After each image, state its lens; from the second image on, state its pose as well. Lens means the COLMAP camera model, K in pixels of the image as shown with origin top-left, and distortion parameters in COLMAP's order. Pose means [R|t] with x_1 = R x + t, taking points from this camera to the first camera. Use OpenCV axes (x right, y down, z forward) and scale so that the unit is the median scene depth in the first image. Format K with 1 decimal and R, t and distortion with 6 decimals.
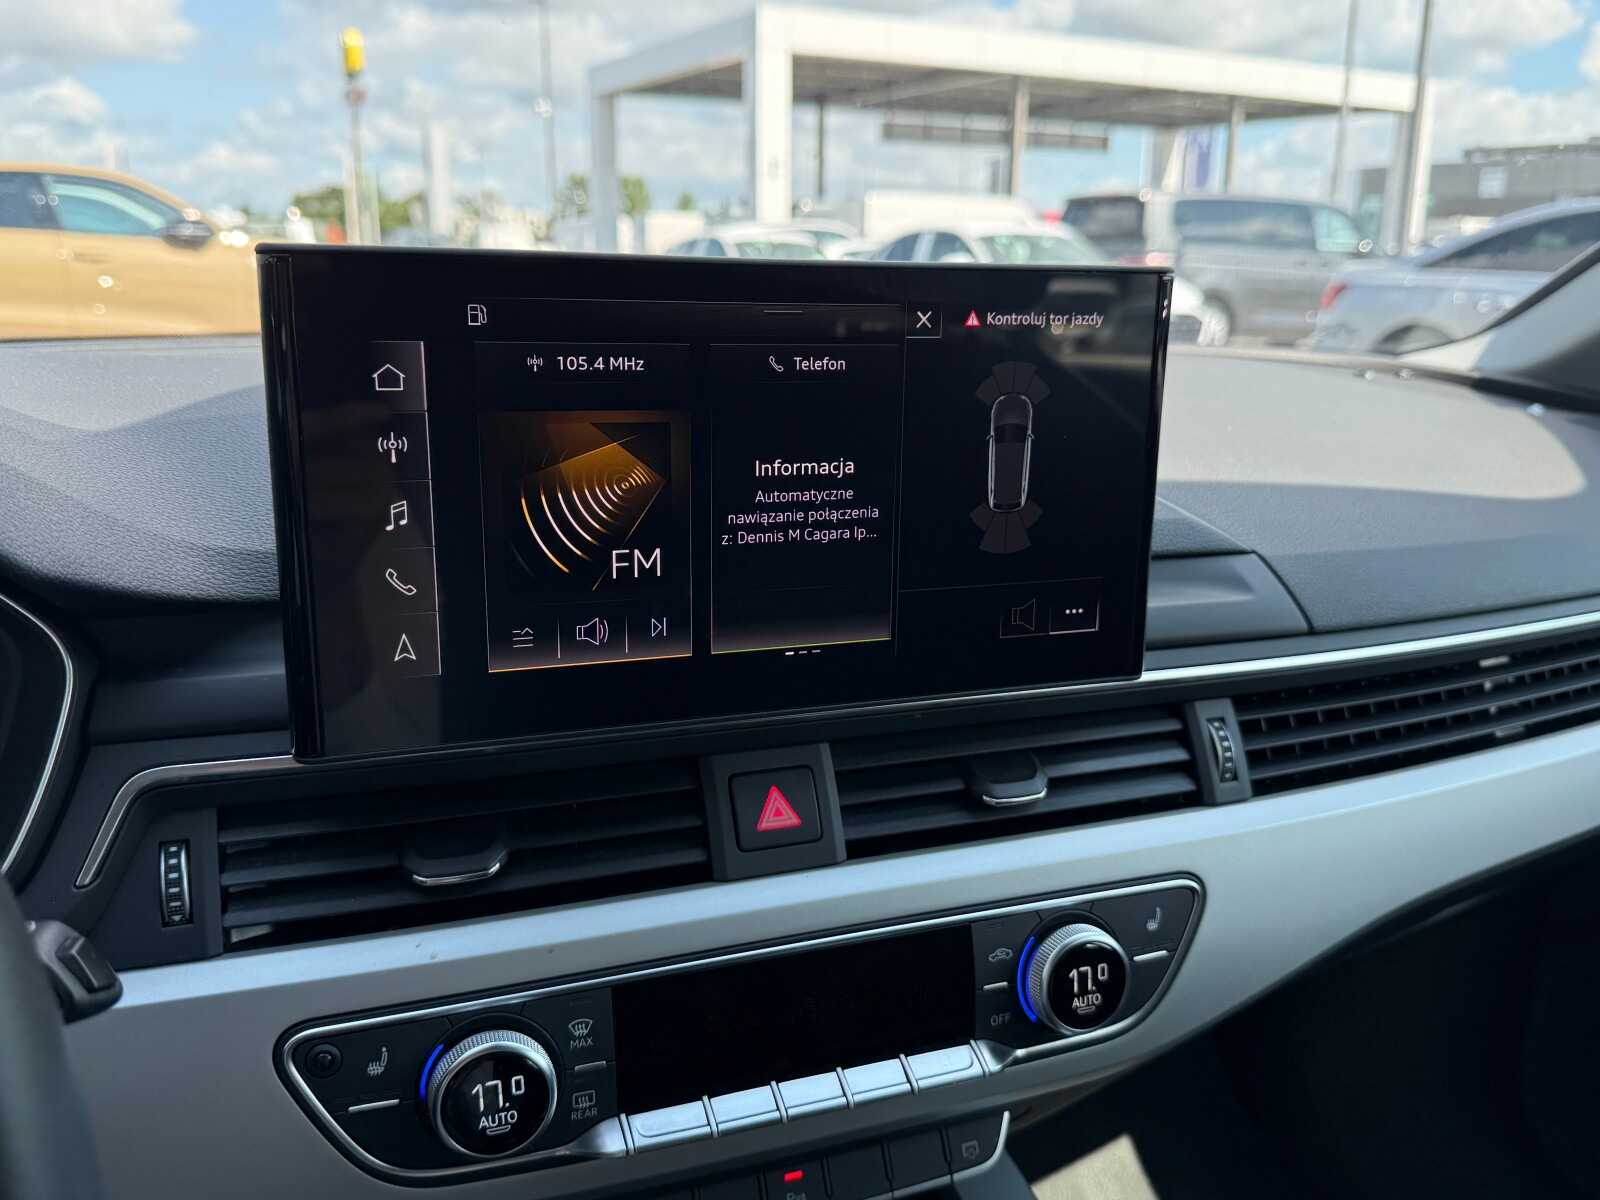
lens RADIAL K [[1310.4, 0, 800.0], [0, 1310.4, 600.0], [0, 0, 1]] dist [0.135797, -0.348250]
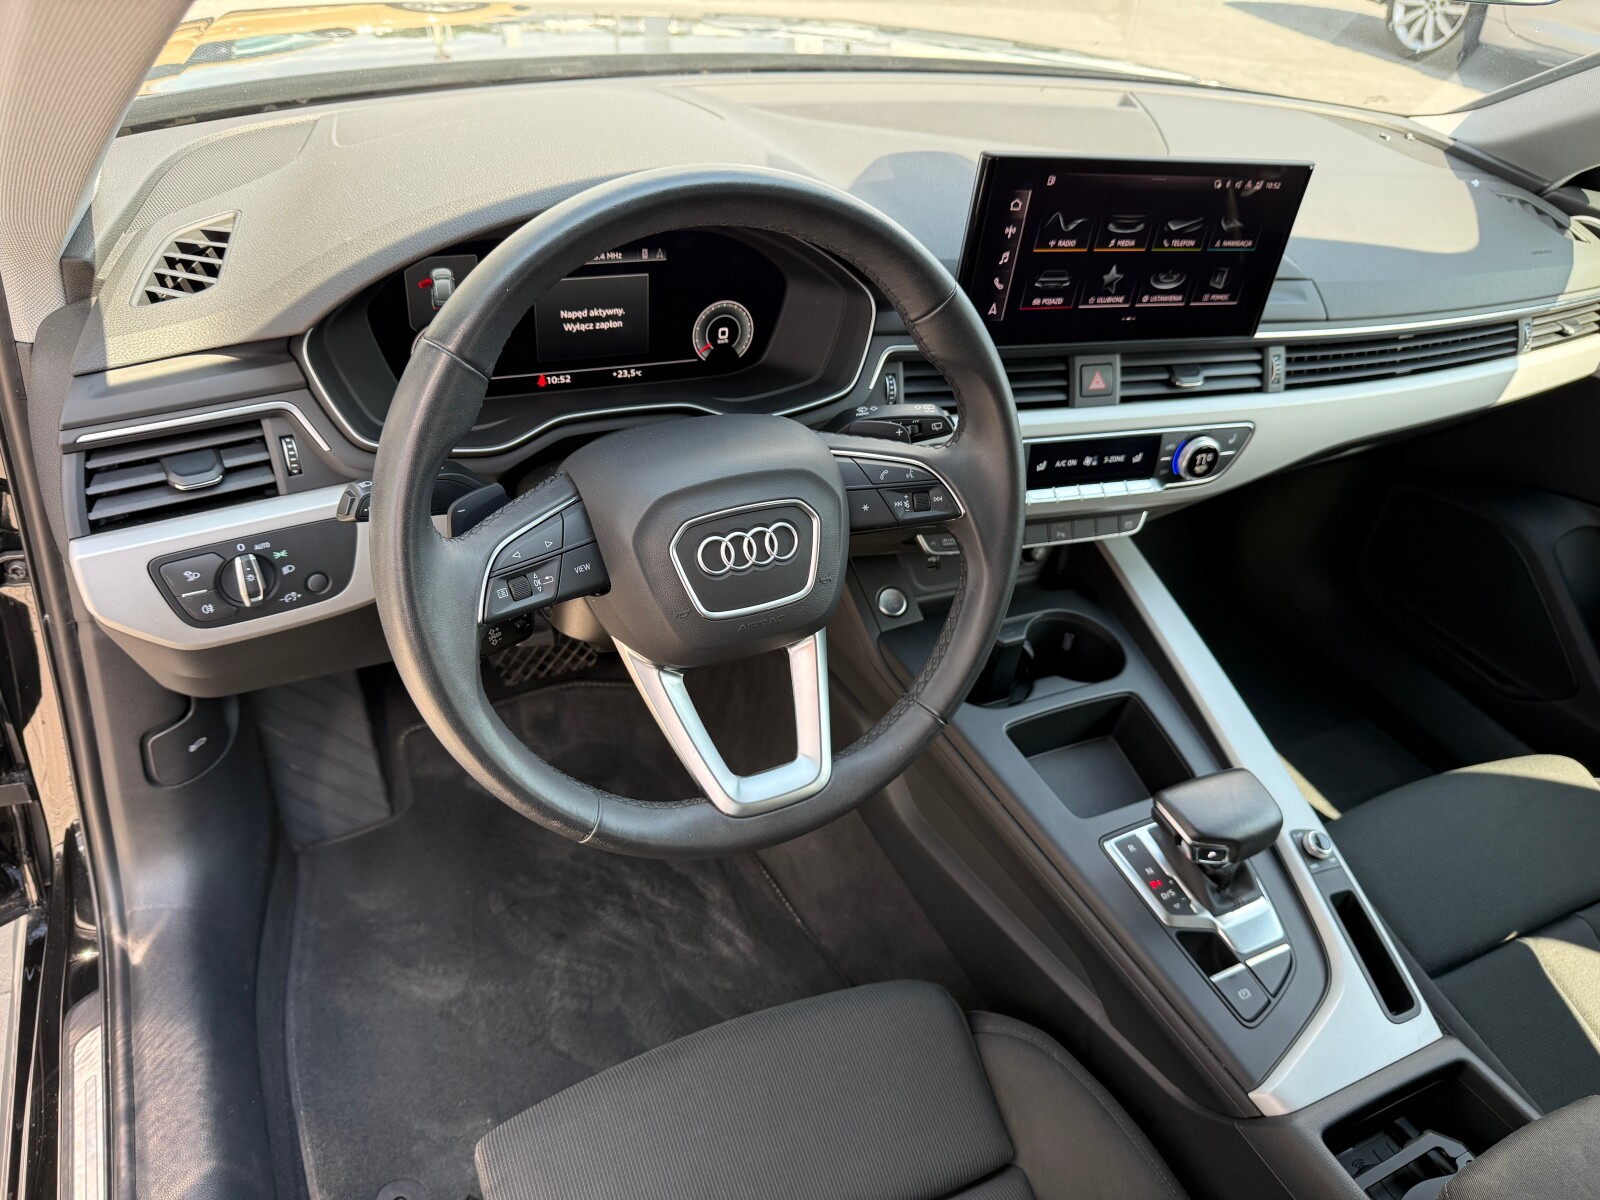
lens RADIAL K [[1133.9, 0, 790.9], [0, 1133.9, 605.9], [0, 0, 1]] dist [0.027432, -0.049228]
pose [[0.995253, 0.094289, 0.024095, -0.569901], [-0.096312, 0.918758, 0.382894, -0.200302], [0.013965, -0.383398, 0.923478, -1.067181]]
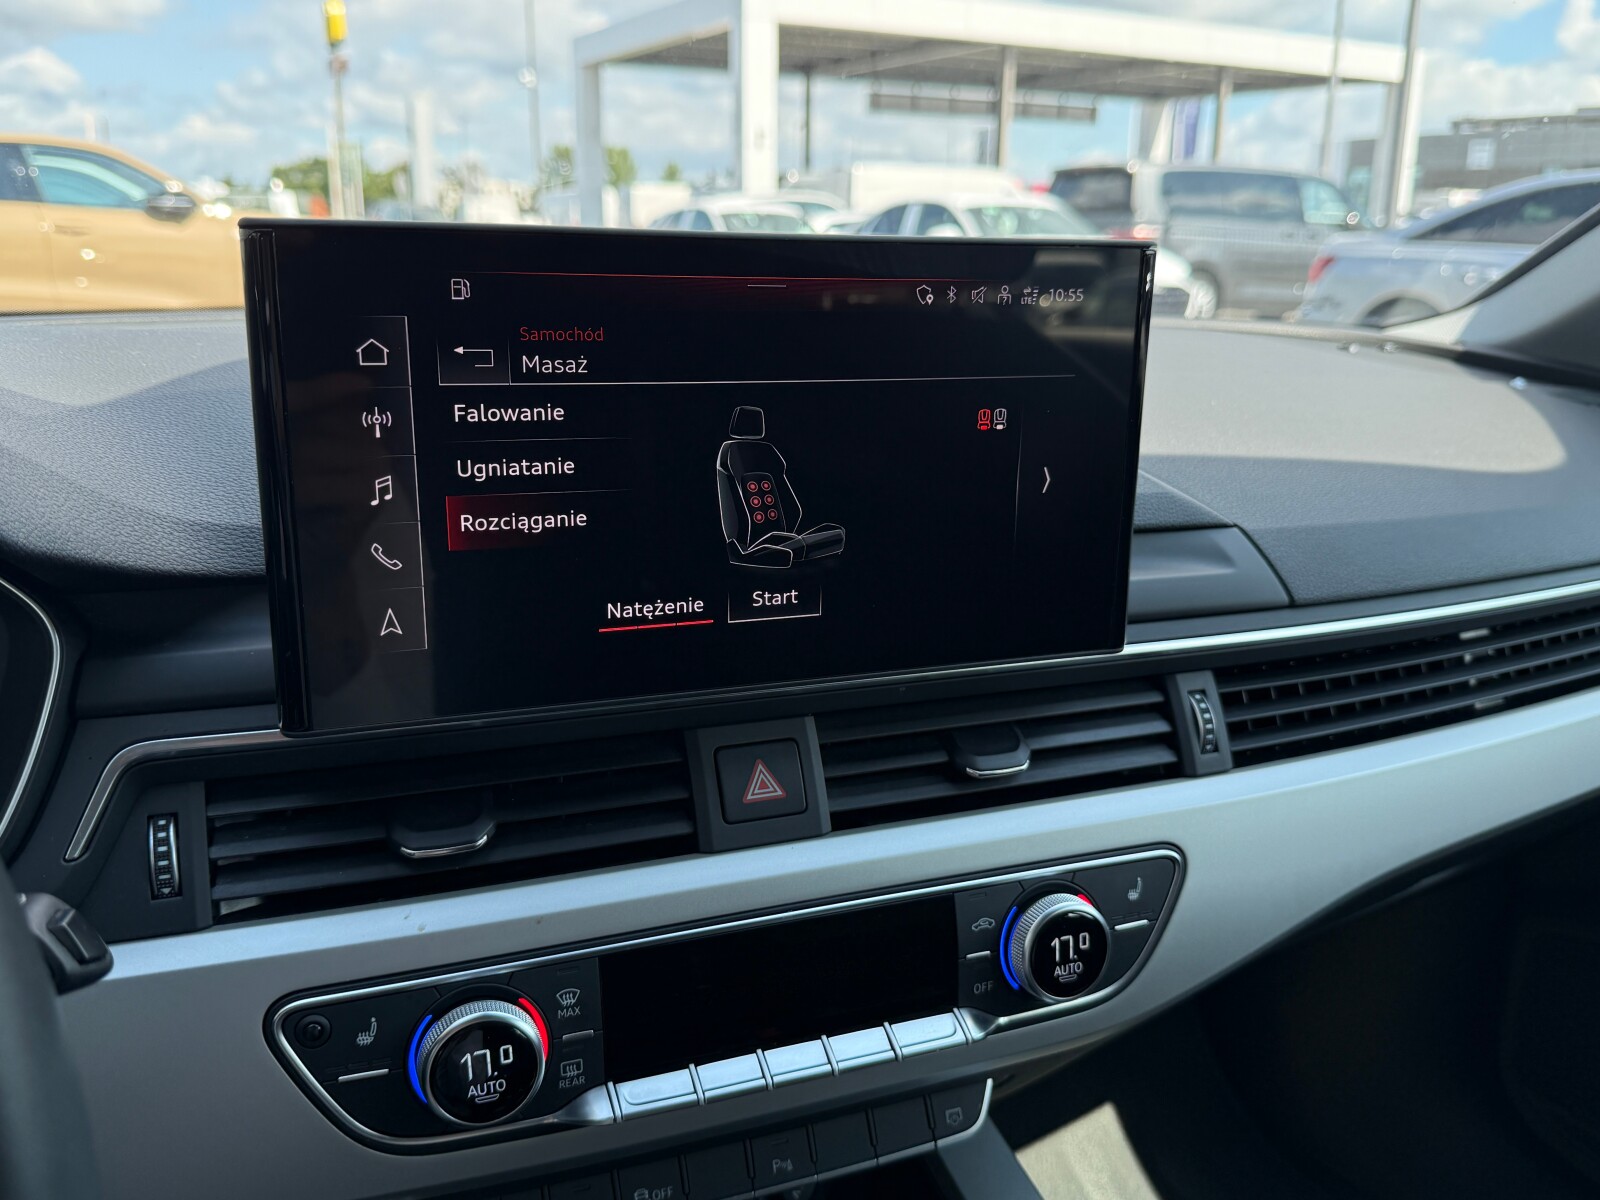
lens RADIAL K [[1310.6, 0, 796.9], [0, 1310.6, 597.9], [0, 0, 1]] dist [0.134839, -0.341427]
pose [[0.999973, -0.001723, 0.007187, 0.001990], [0.001592, 0.999833, 0.018224, -0.000217], [-0.007217, -0.018212, 0.999808, -0.005734]]
